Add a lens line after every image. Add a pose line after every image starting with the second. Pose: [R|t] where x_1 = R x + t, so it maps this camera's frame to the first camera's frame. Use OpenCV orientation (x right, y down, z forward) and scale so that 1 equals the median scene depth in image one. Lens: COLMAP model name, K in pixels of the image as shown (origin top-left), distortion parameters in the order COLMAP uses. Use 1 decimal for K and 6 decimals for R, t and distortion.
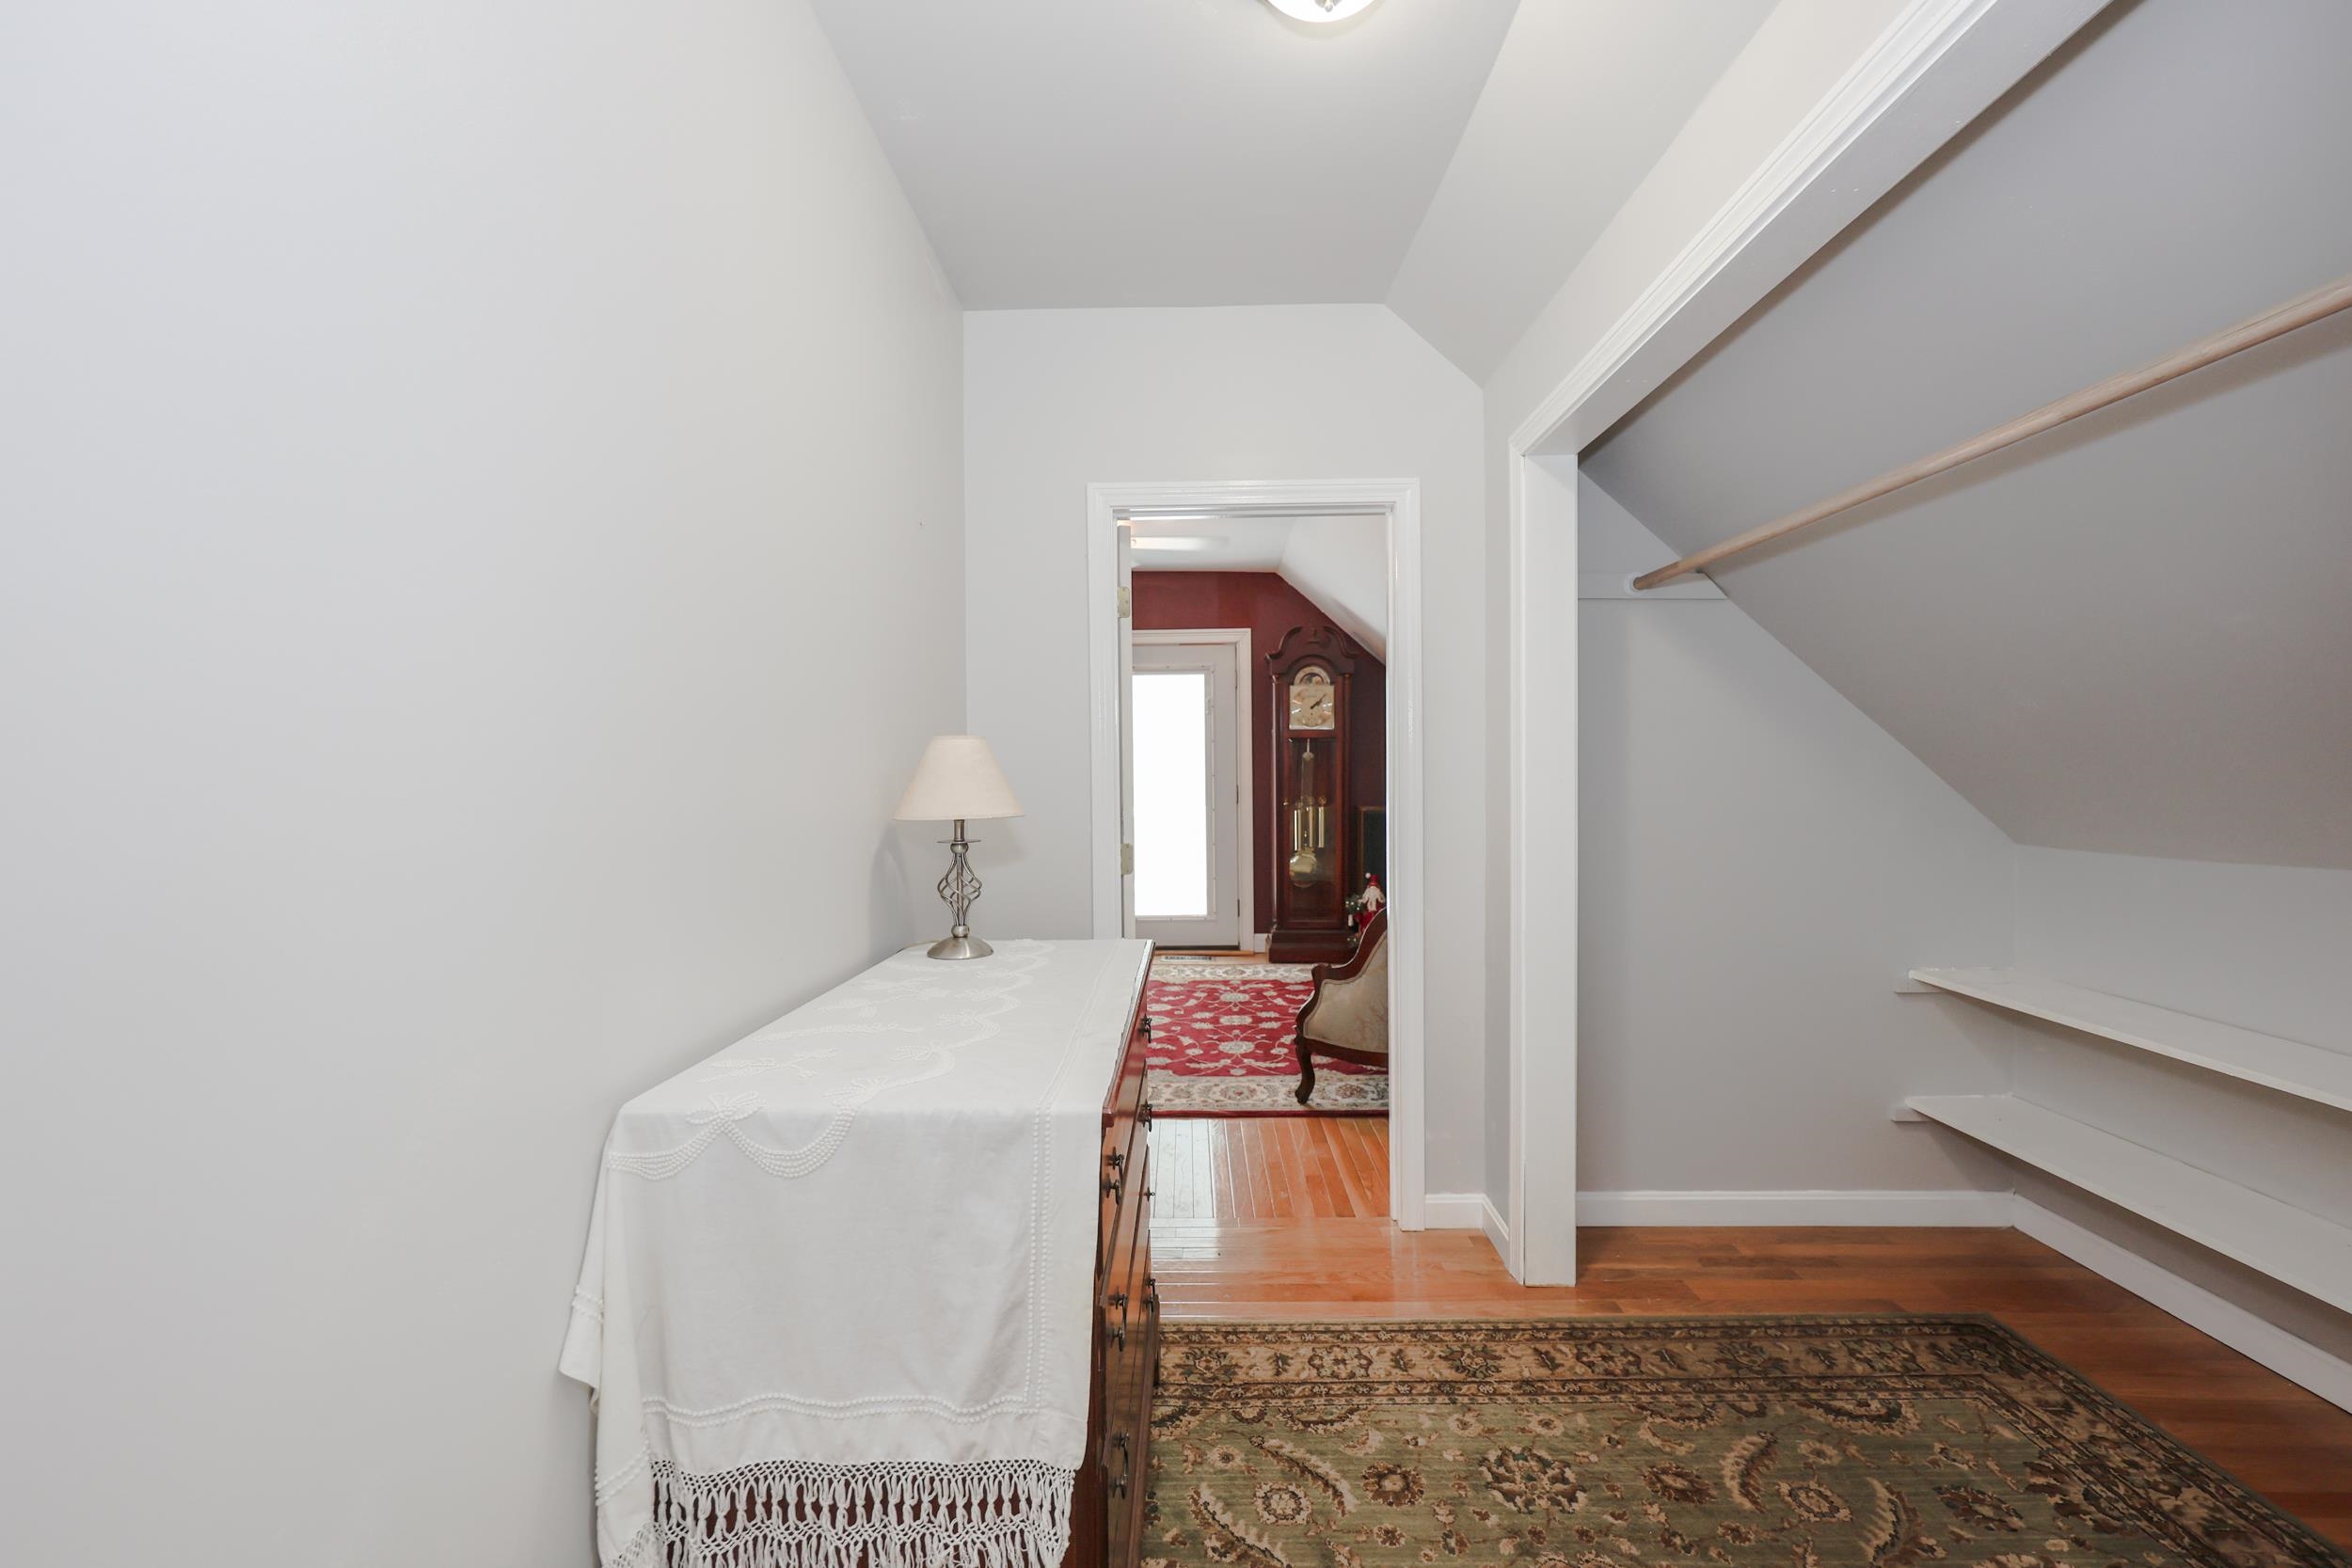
lens RADIAL K [[1000.6, 0, 1167.7], [0, 1000.6, 772.2], [0, 0, 1]] dist [0.004701, -0.001348]
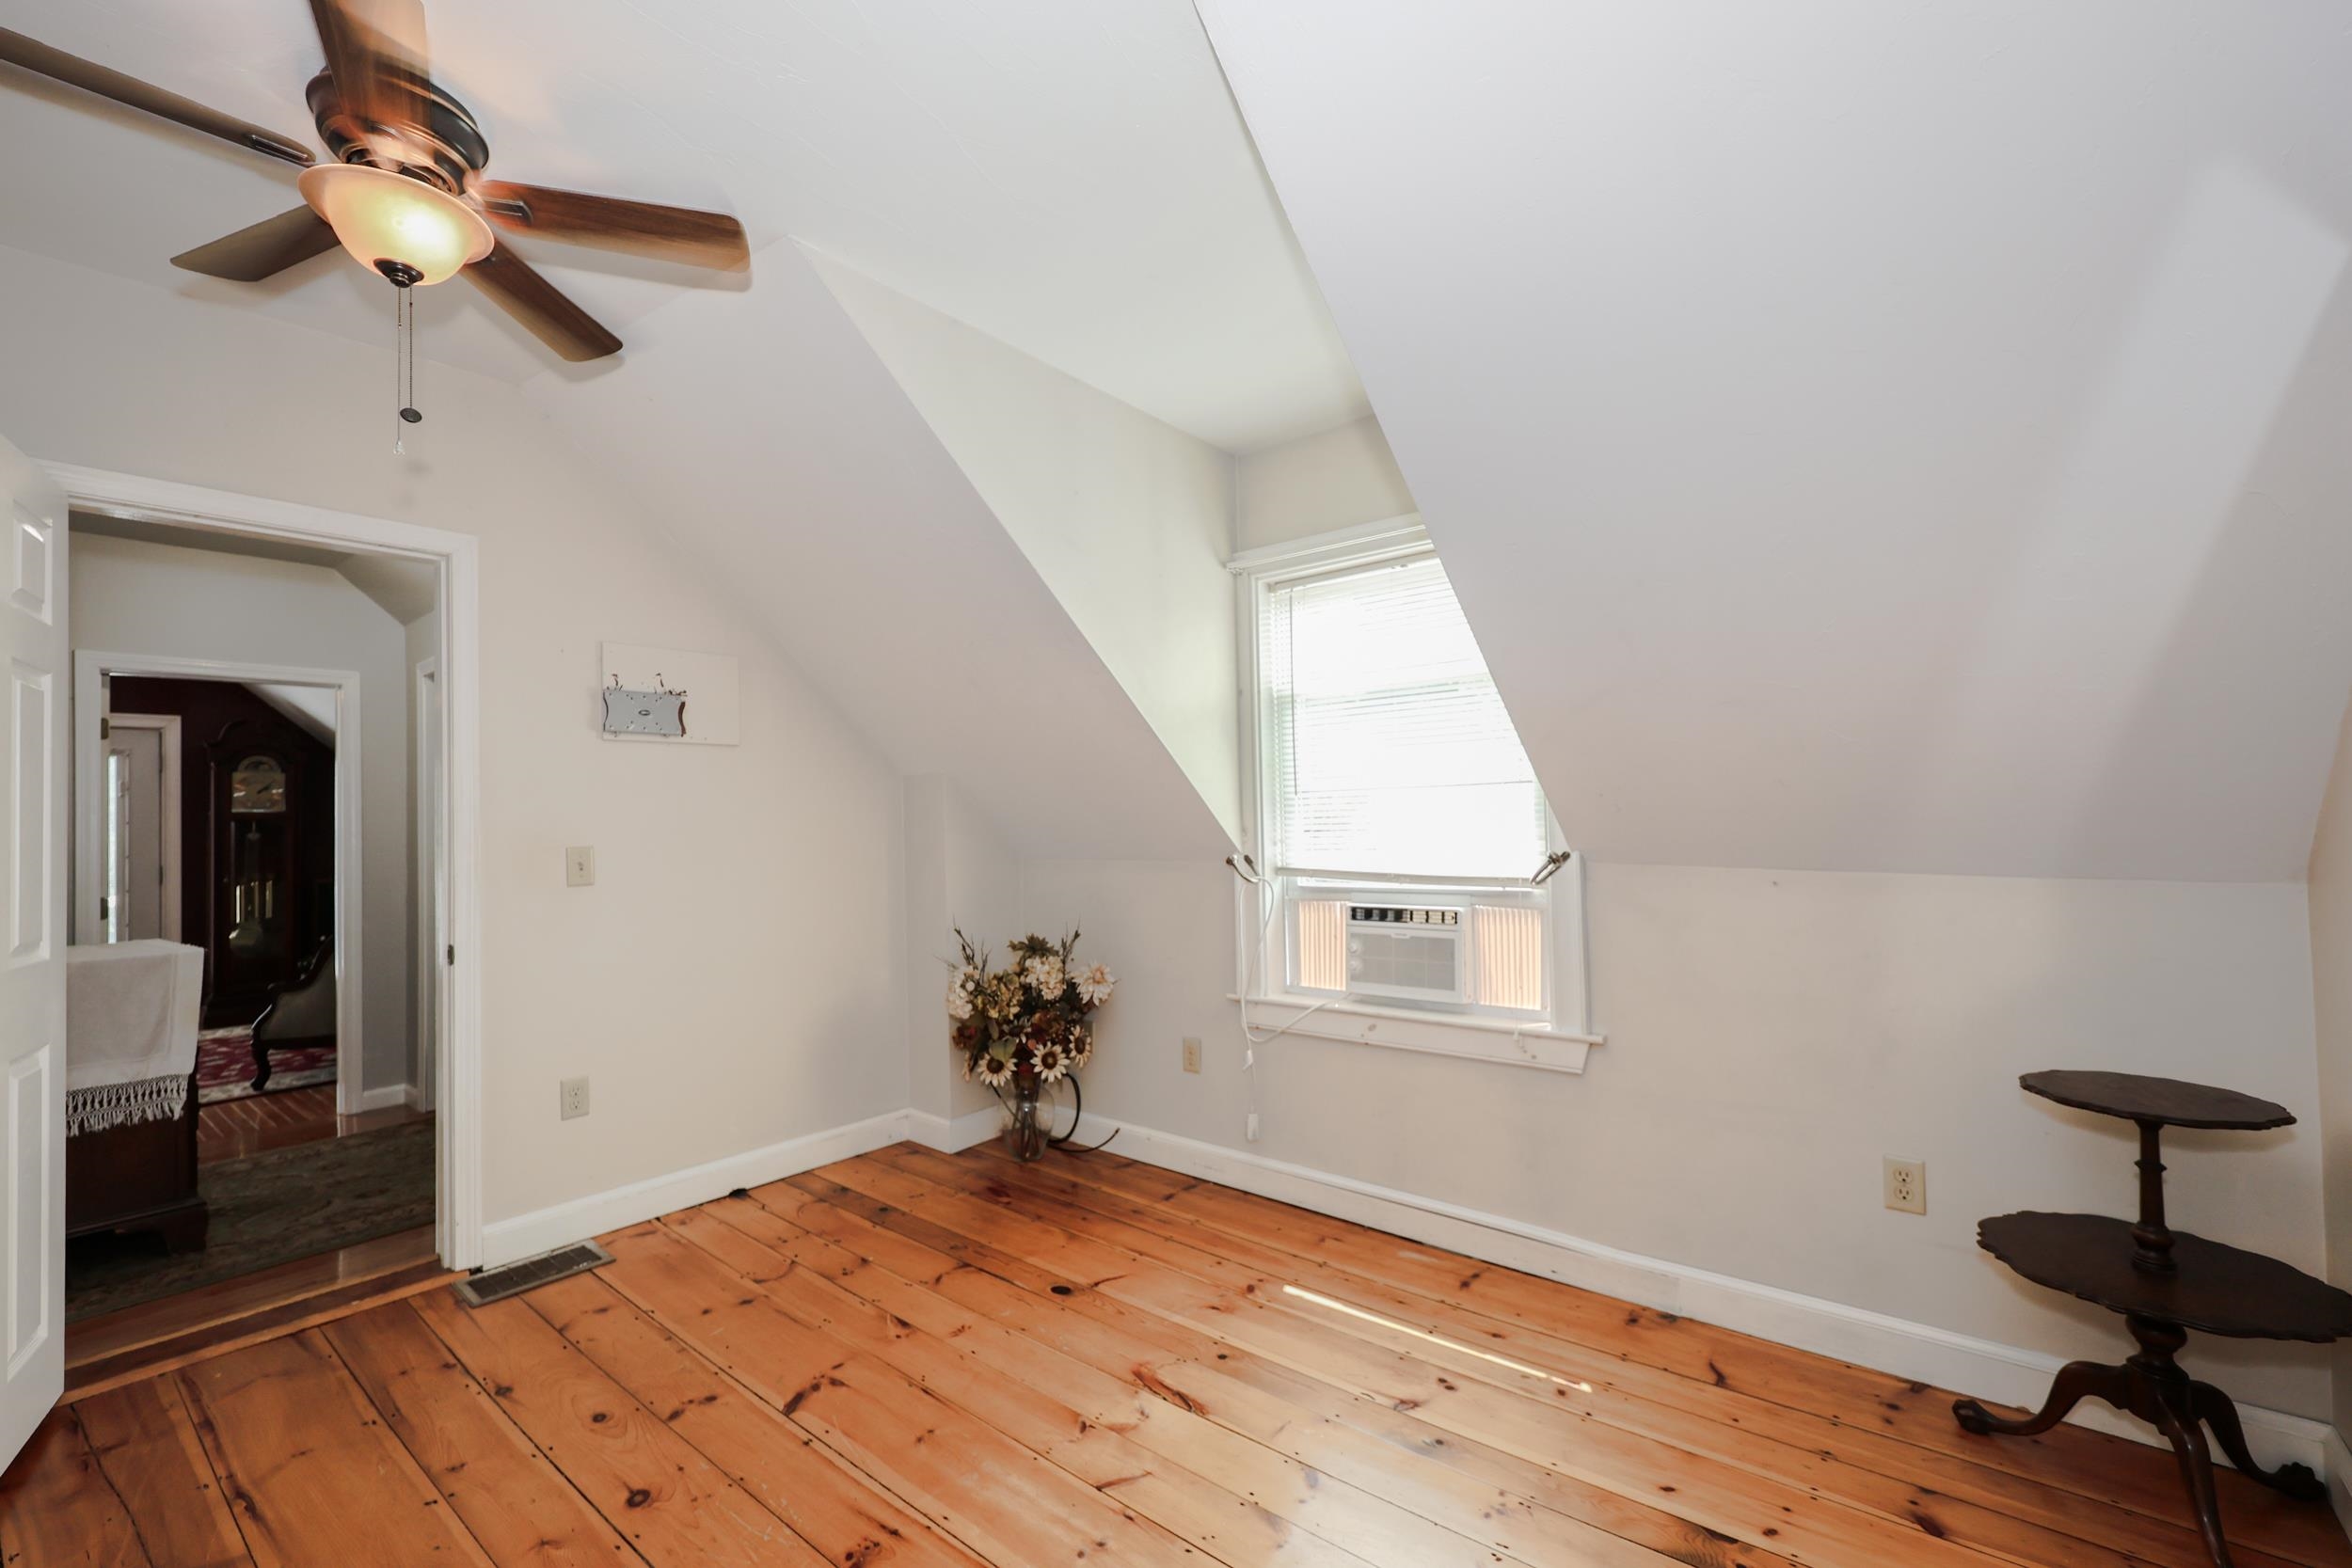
lens RADIAL K [[1000.6, 0, 1150.5], [0, 1000.6, 790.9], [0, 0, 1]] dist [0.004701, -0.001348]
pose [[0.632867, 0.015406, 0.774108, -0.093951], [0.030677, 0.998518, -0.044952, 0.014459], [-0.773653, 0.052196, 0.631456, -0.479531]]
